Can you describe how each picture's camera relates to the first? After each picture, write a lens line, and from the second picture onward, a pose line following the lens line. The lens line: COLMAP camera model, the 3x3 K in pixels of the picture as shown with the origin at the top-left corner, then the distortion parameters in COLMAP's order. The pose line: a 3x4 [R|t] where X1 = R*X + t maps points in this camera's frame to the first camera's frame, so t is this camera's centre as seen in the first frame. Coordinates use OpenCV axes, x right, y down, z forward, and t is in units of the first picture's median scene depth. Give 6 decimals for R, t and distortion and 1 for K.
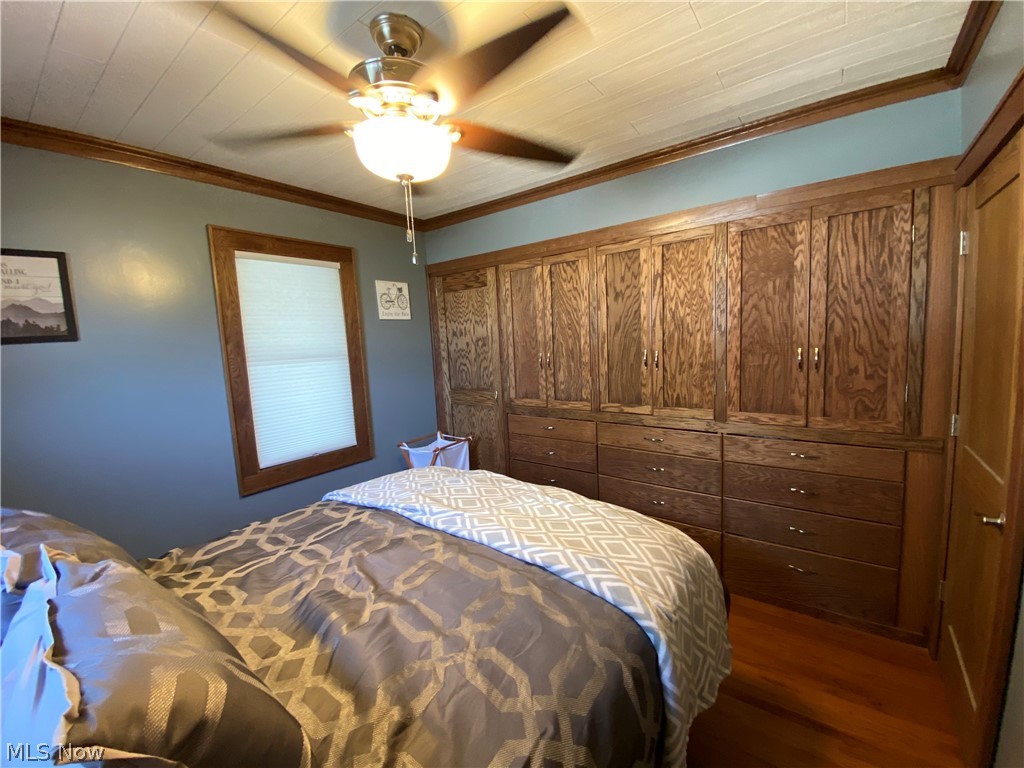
lens RADIAL K [[413.3, 0, 513.3], [0, 413.3, 383.0], [0, 0, 1]] dist [0.028287, -0.022913]
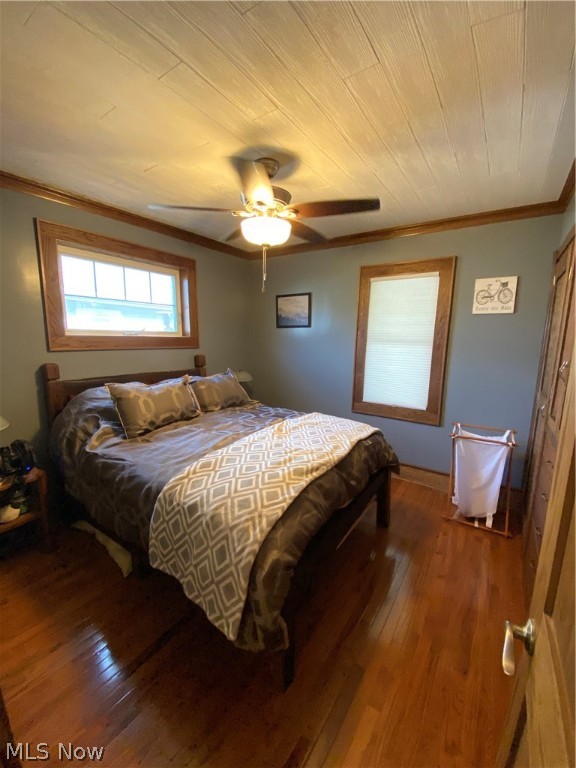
lens RADIAL K [[310.0, 0, 291.1], [0, 310.0, 385.3], [0, 0, 1]] dist [0.028287, -0.022913]
pose [[0.055577, 0.209698, -0.976185, 0.568034], [-0.123419, 0.971641, 0.201696, -0.078466], [0.990797, 0.109270, 0.079881, 0.482936]]
